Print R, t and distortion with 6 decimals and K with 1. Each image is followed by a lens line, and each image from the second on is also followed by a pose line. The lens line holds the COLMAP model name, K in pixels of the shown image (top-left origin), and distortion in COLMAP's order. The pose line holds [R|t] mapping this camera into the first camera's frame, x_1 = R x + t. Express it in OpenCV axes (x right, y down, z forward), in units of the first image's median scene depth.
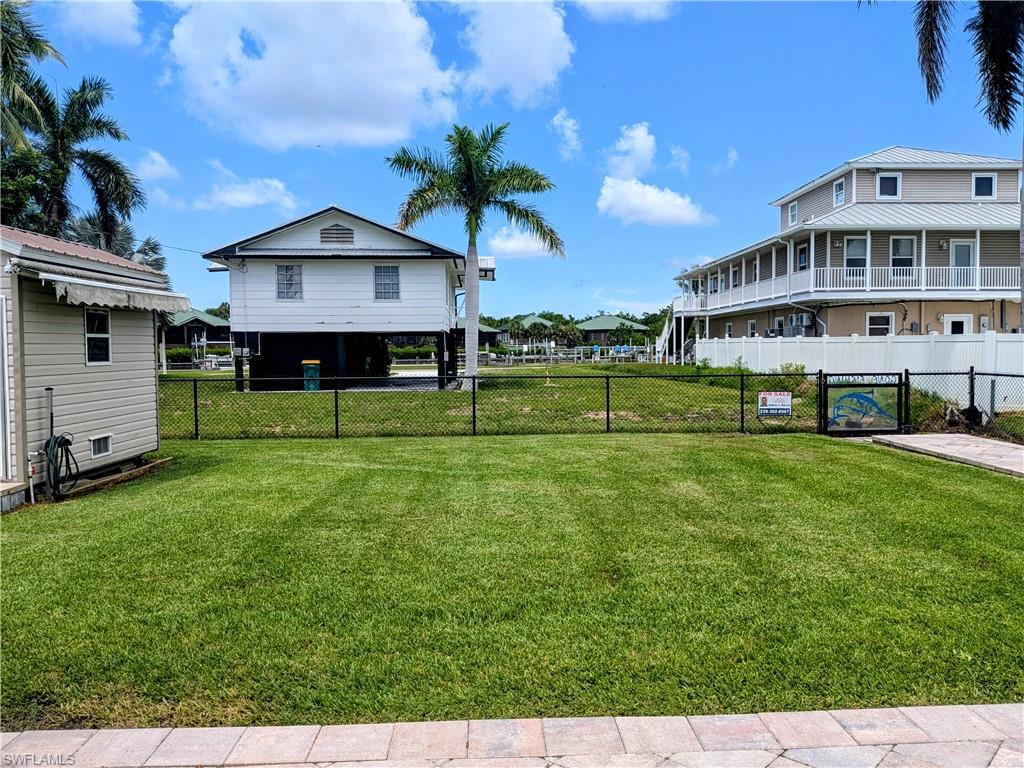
lens RADIAL K [[870.3, 0, 505.2], [0, 870.3, 385.3], [0, 0, 1]] dist [0.050744, -0.098565]
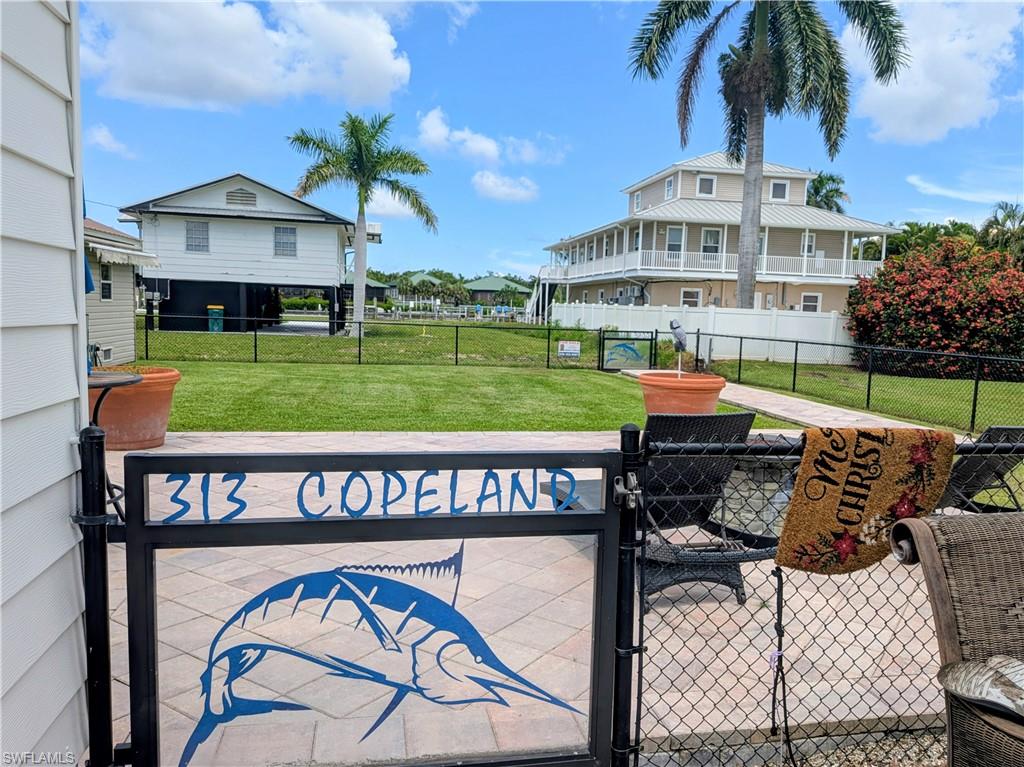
lens RADIAL K [[870.3, 0, 561.6], [0, 870.3, 408.3], [0, 0, 1]] dist [0.050744, -0.098565]
pose [[0.981614, 0.022175, 0.189583, 0.009891], [-0.035834, 0.996978, 0.068927, 0.010171], [-0.187482, -0.074453, 0.979442, -0.225948]]
